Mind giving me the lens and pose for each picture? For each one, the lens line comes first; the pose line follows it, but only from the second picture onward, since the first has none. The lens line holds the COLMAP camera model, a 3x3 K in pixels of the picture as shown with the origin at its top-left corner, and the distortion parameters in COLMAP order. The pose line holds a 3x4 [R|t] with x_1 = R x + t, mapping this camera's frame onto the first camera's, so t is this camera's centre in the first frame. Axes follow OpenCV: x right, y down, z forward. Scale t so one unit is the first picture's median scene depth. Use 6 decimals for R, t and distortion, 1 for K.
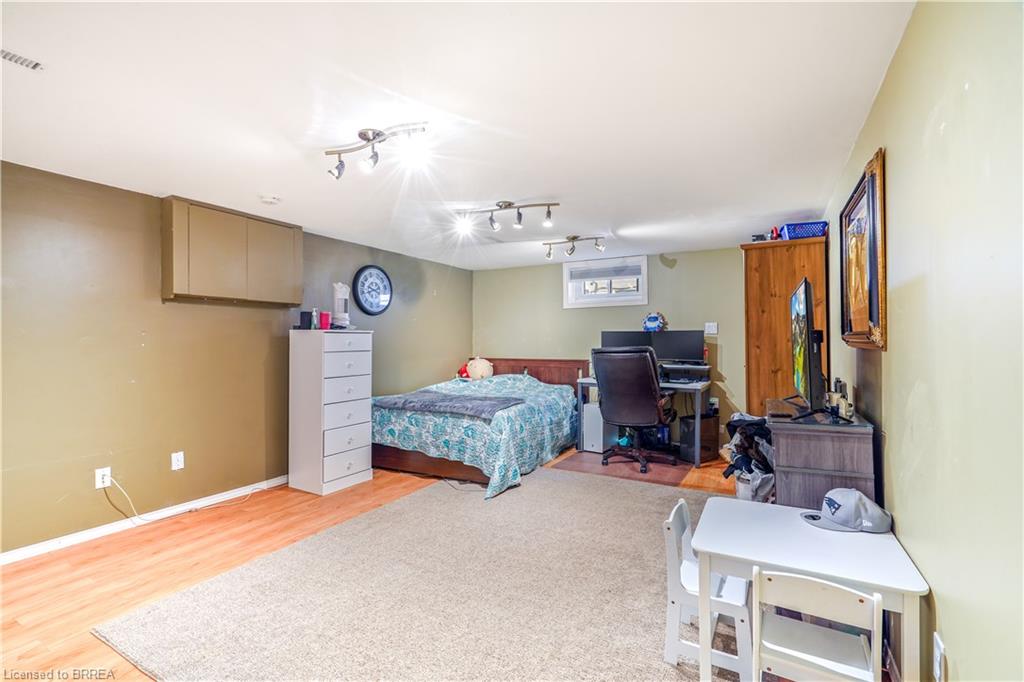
lens RADIAL K [[472.2, 0, 512.1], [0, 472.2, 339.4], [0, 0, 1]] dist [-0.002641, 0.002336]
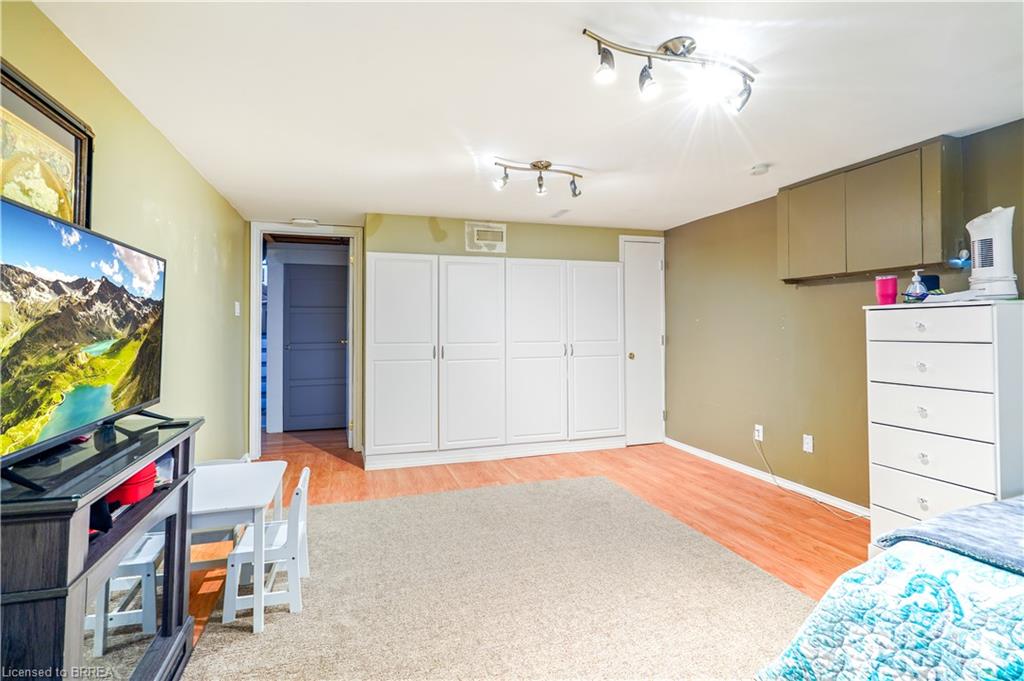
lens RADIAL K [[472.2, 0, 512.9], [0, 472.2, 333.3], [0, 0, 1]] dist [-0.002641, 0.002336]
pose [[-0.671517, 0.004554, -0.740975, 0.497679], [-0.000588, 0.999978, 0.006679, 0.017887], [0.740989, 0.004920, -0.671500, 1.319884]]
